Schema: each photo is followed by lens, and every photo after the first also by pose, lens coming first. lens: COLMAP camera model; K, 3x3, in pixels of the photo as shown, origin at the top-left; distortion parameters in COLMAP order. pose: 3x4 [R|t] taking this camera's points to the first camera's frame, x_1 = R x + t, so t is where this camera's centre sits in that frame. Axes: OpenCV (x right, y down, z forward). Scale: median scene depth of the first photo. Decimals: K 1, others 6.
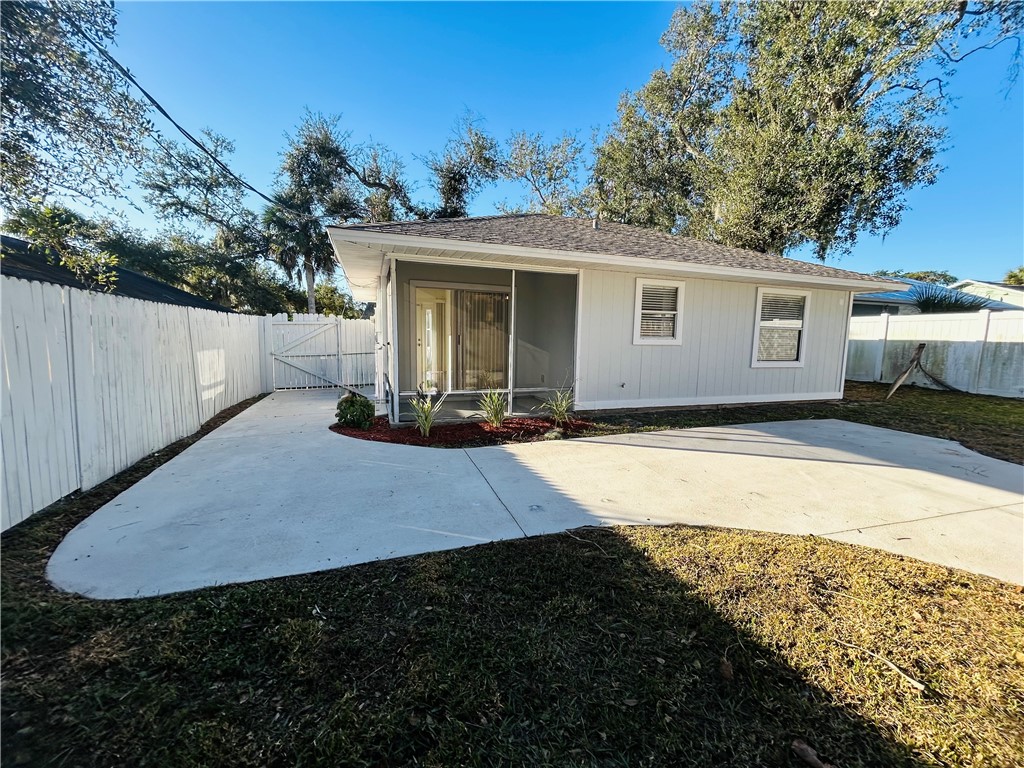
lens RADIAL K [[407.9, 0, 511.3], [0, 407.9, 387.1], [0, 0, 1]] dist [-0.000971, -0.000104]
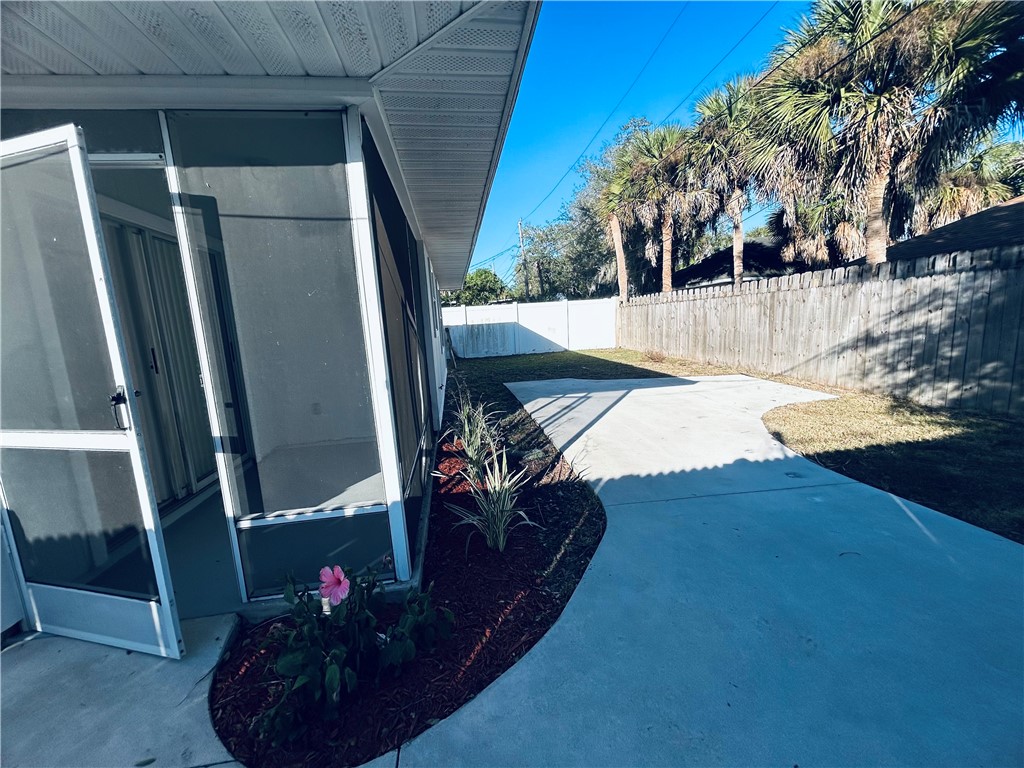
lens RADIAL K [[411.1, 0, 514.4], [0, 411.1, 385.3], [0, 0, 1]] dist [0.000160, -0.000009]
pose [[0.159269, -0.170780, 0.972352, -0.905282], [0.168343, 0.975197, 0.143705, -0.178032], [-0.972776, 0.140801, 0.184068, 1.261736]]
